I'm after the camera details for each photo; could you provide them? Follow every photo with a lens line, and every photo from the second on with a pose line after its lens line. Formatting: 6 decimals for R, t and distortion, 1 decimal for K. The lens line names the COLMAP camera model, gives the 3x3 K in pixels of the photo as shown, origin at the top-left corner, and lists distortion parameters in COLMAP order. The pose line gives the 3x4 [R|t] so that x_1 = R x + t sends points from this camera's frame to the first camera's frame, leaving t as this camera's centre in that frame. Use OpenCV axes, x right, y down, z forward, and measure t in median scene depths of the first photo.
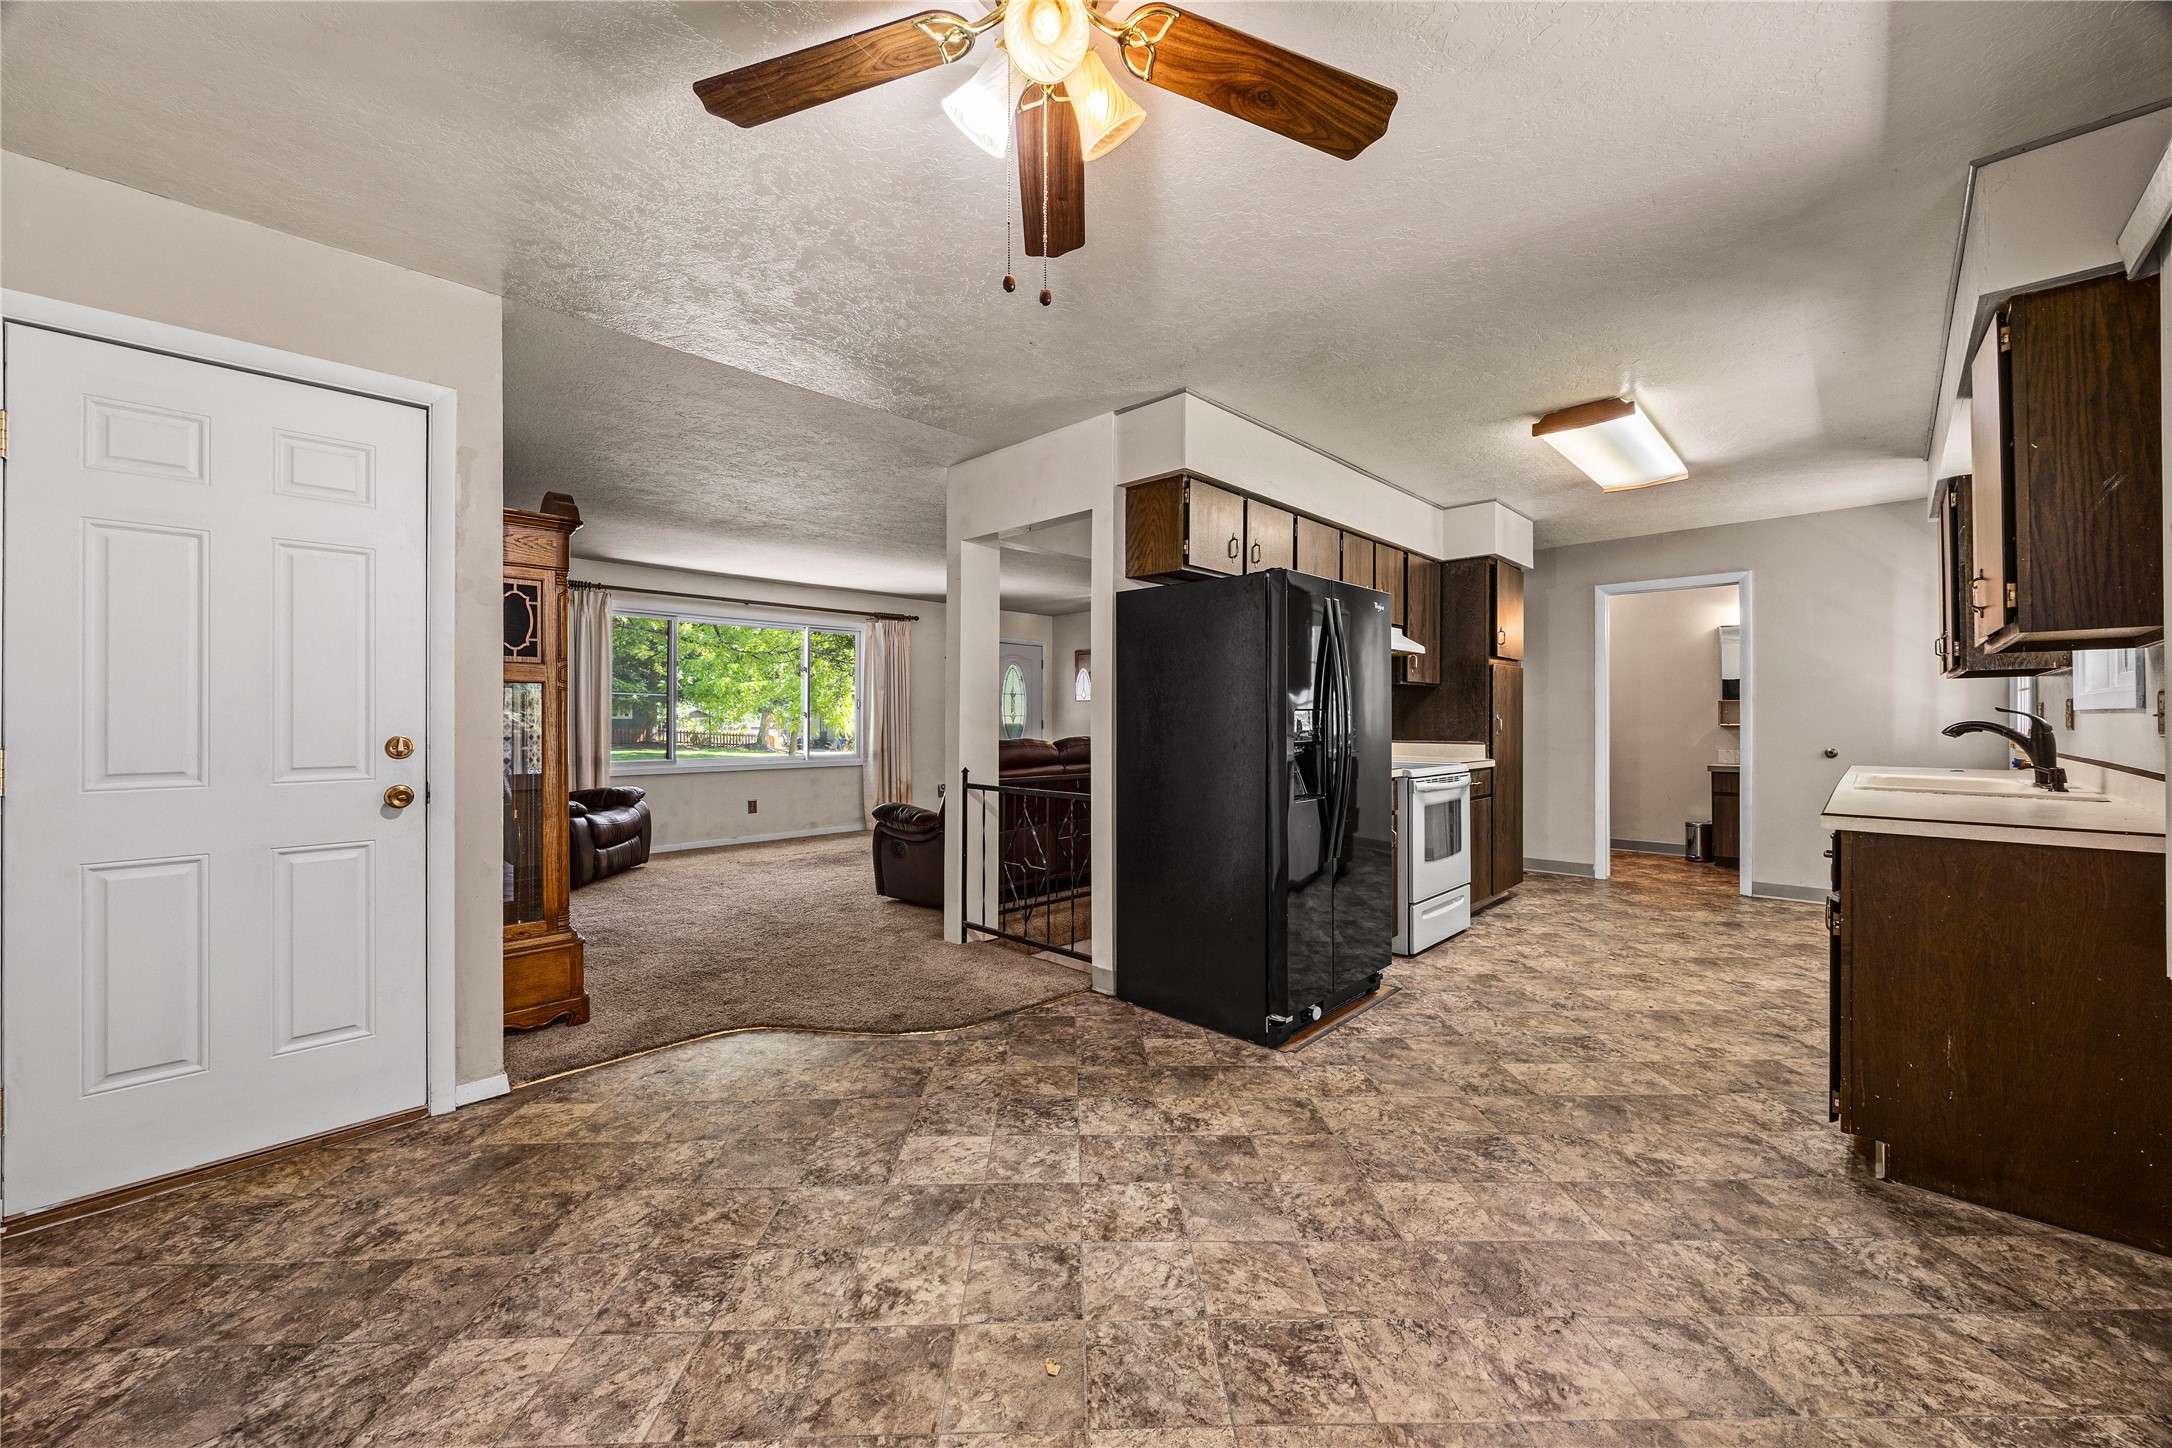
lens RADIAL K [[827.5, 0, 1088.6], [0, 827.5, 715.1], [0, 0, 1]] dist [-0.000450, 0.000233]
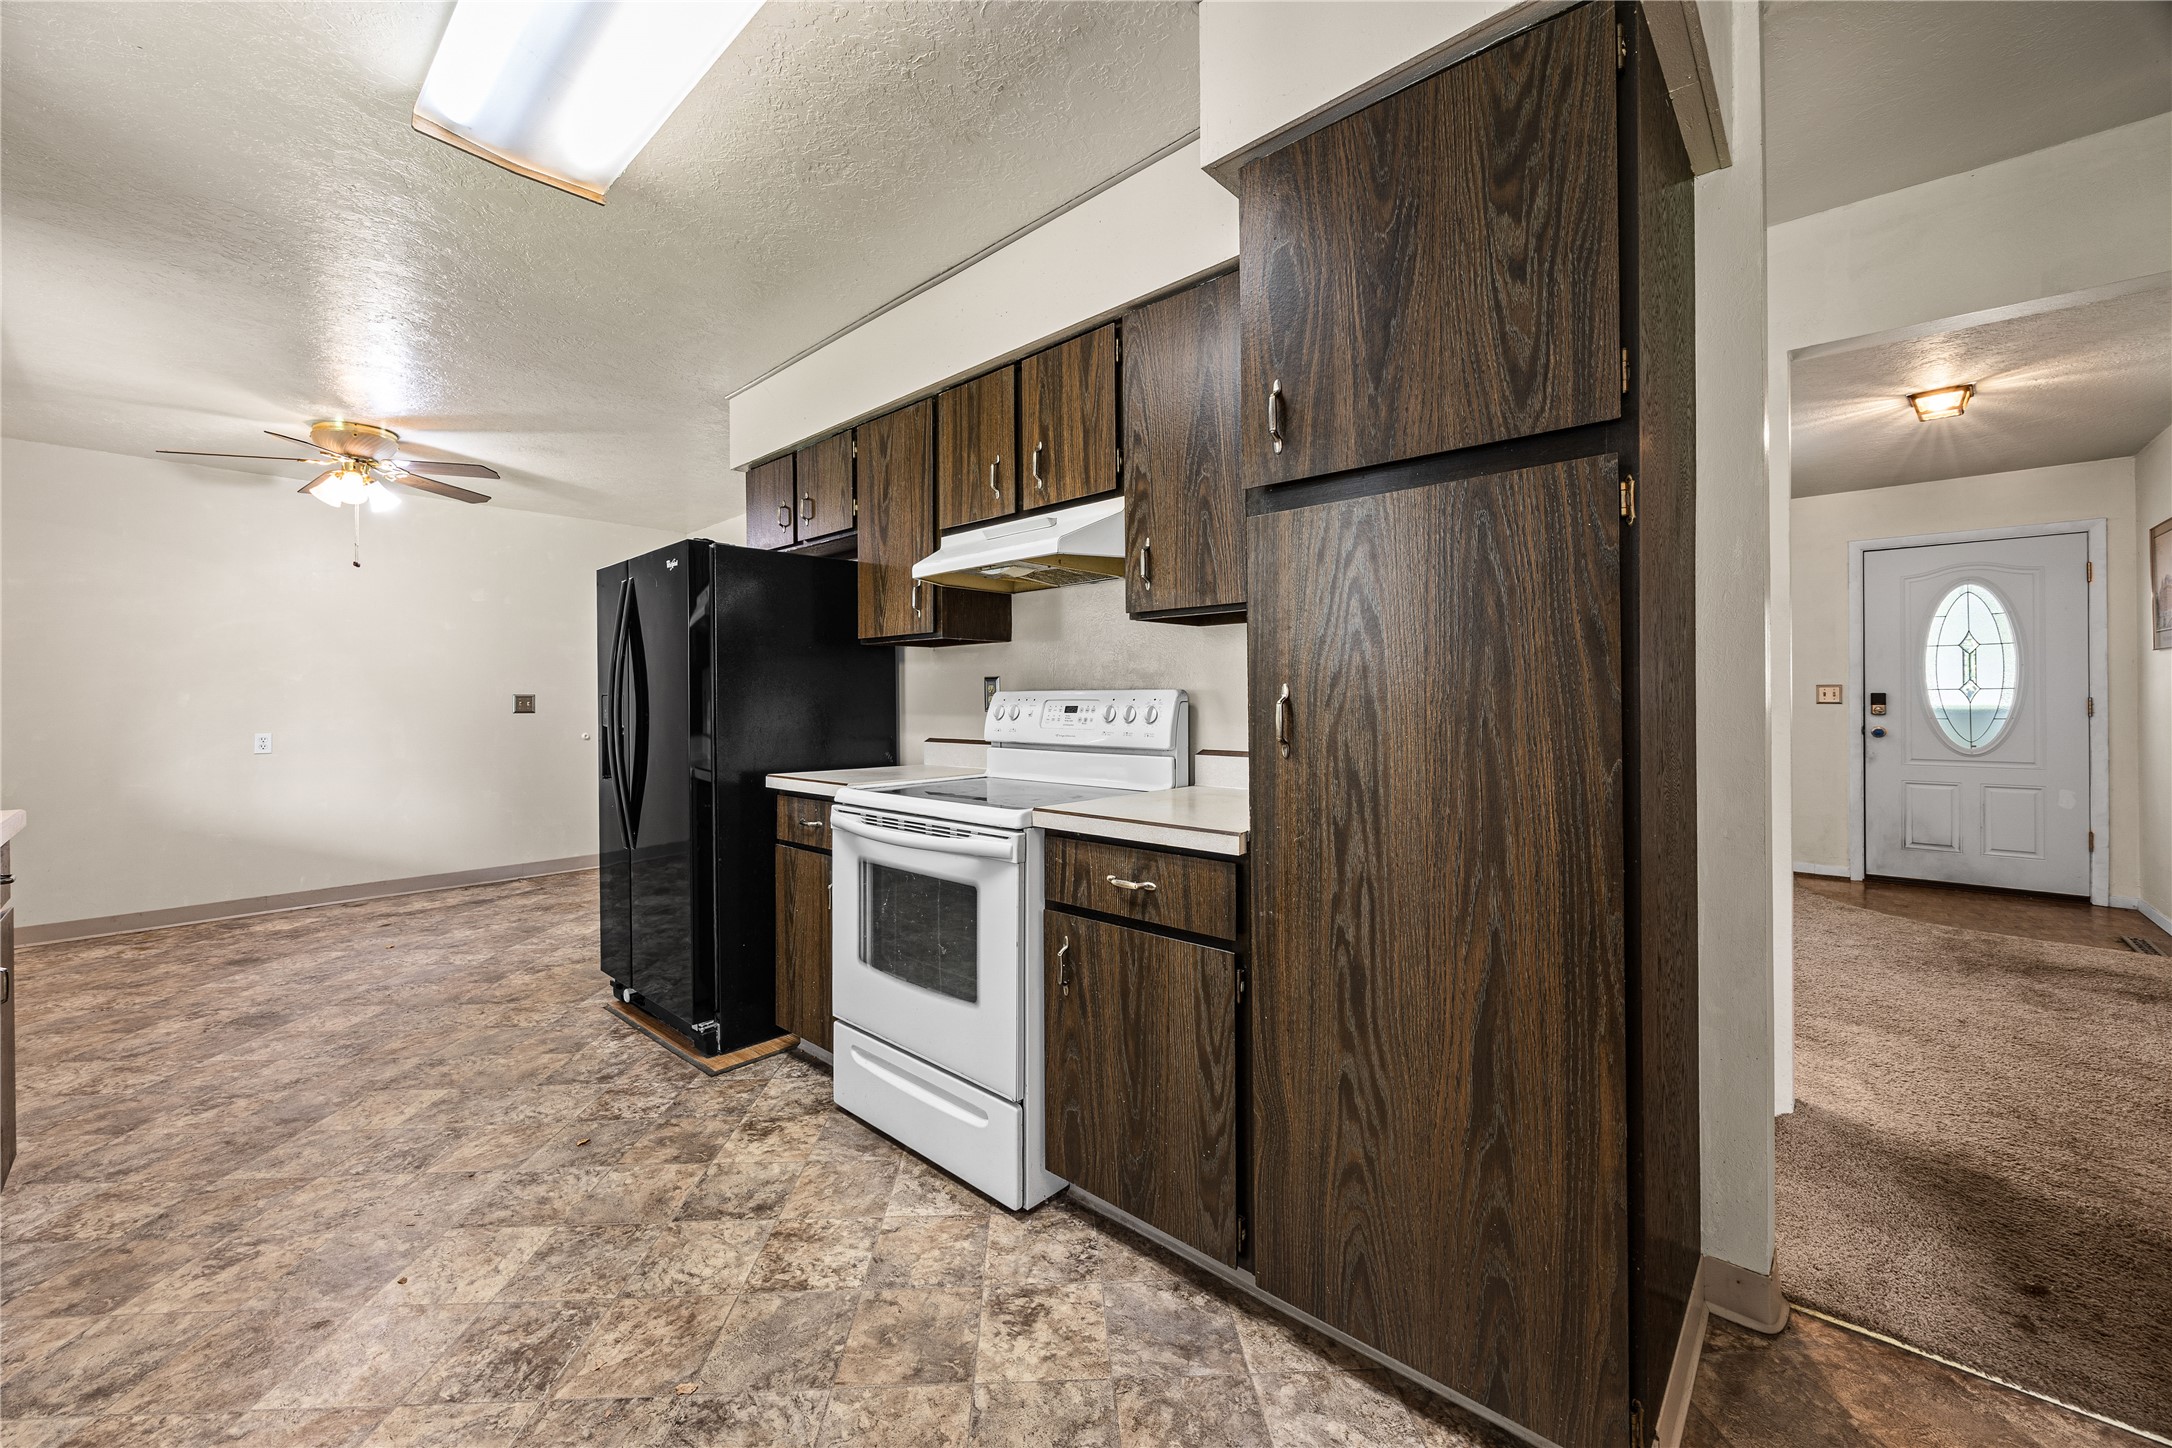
lens RADIAL K [[832.2, 0, 1075.4], [0, 832.2, 700.0], [0, 0, 1]] dist [-0.003375, -0.000540]
pose [[0.022647, -0.000693, -0.999743, 1.291294], [0.010510, 0.999945, -0.000455, 0.006589], [0.999688, -0.010497, 0.022654, 1.516807]]
